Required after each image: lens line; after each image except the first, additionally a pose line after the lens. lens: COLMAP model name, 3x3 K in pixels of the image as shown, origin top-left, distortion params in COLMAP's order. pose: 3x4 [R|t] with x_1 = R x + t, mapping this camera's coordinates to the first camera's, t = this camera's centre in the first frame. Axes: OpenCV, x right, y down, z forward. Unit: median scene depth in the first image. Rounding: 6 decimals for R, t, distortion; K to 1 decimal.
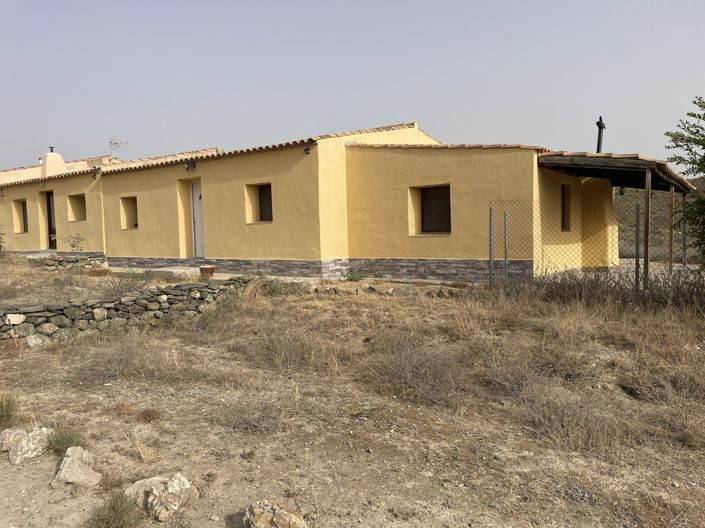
lens RADIAL K [[537.3, 0, 351.3], [0, 537.3, 258.8], [0, 0, 1]] dist [0.070919, -0.022301]
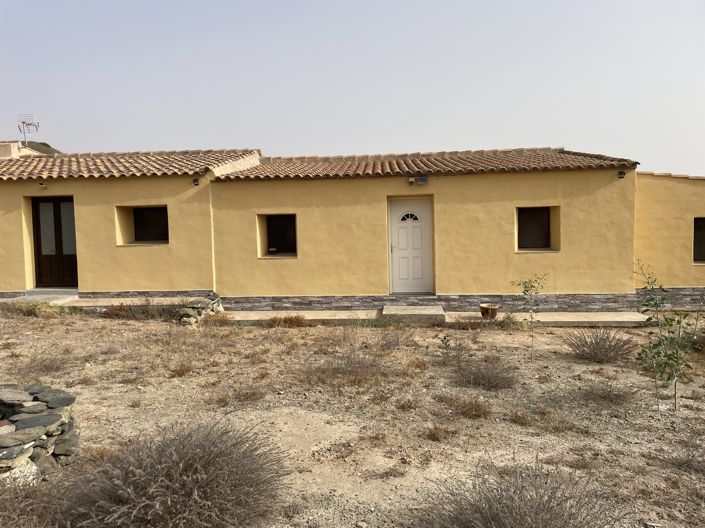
lens RADIAL K [[537.3, 0, 354.6], [0, 537.3, 264.3], [0, 0, 1]] dist [0.070919, -0.022301]
pose [[0.843020, -0.023287, 0.537378, -0.799773], [0.026397, 0.999650, 0.001908, -0.050397], [-0.537235, 0.012576, 0.843339, 0.379320]]
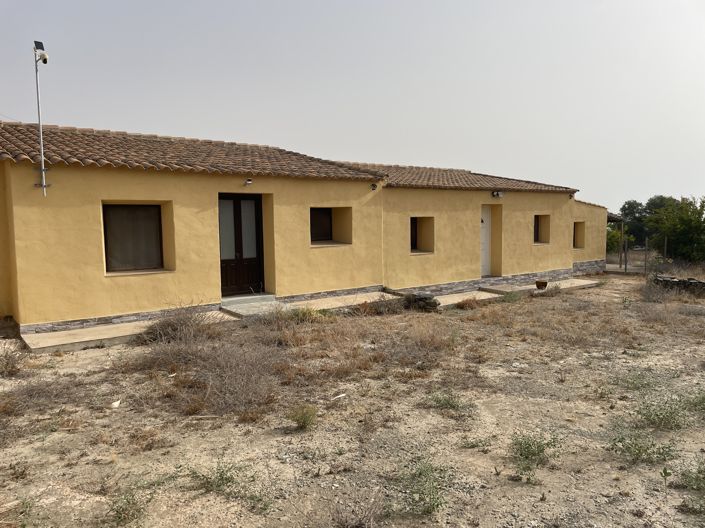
lens RADIAL K [[537.3, 0, 352.9], [0, 537.3, 265.5], [0, 0, 1]] dist [0.070919, -0.022301]
pose [[0.236959, -0.062564, 0.969503, -1.432815], [0.052482, 0.997291, 0.051530, -0.097239], [-0.970101, 0.038671, 0.239600, 1.019394]]
